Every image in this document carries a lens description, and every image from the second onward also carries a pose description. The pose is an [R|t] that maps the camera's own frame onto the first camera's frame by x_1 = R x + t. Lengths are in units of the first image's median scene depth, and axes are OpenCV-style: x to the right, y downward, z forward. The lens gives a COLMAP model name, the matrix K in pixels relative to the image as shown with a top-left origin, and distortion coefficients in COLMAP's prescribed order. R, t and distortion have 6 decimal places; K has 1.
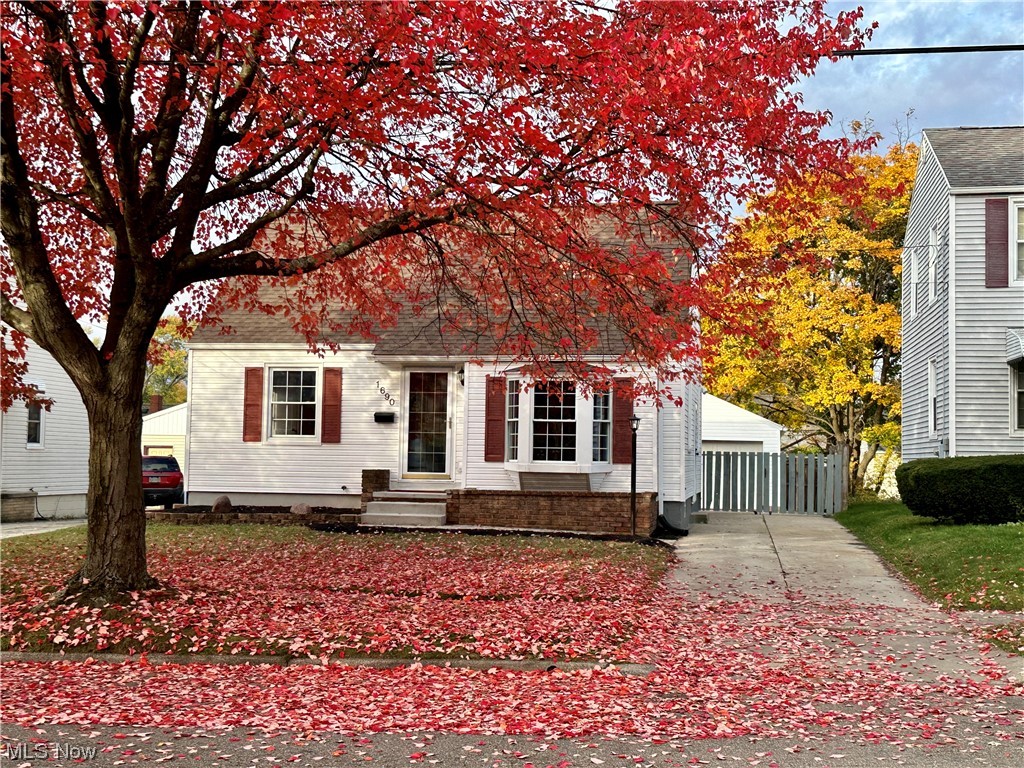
lens RADIAL K [[1322.8, 0, 510.7], [0, 1322.8, 383.0], [0, 0, 1]] dist [-0.014907, 0.000000]
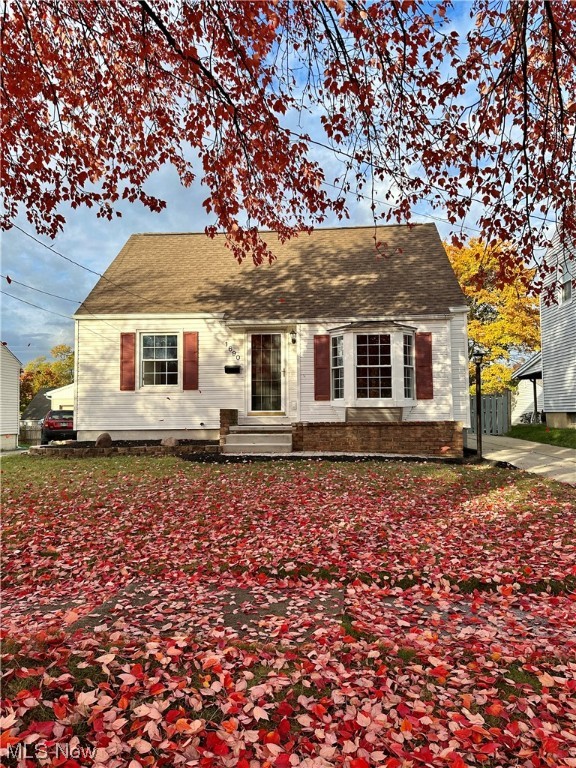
lens RADIAL K [[538.2, 0, 292.5], [0, 538.2, 388.3], [0, 0, 1]] dist [0.050762, -0.056028]
pose [[0.993544, -0.019121, 0.111823, -0.099577], [0.017901, 0.999769, 0.011905, 0.040818], [-0.112024, -0.009826, 0.993657, 0.481698]]
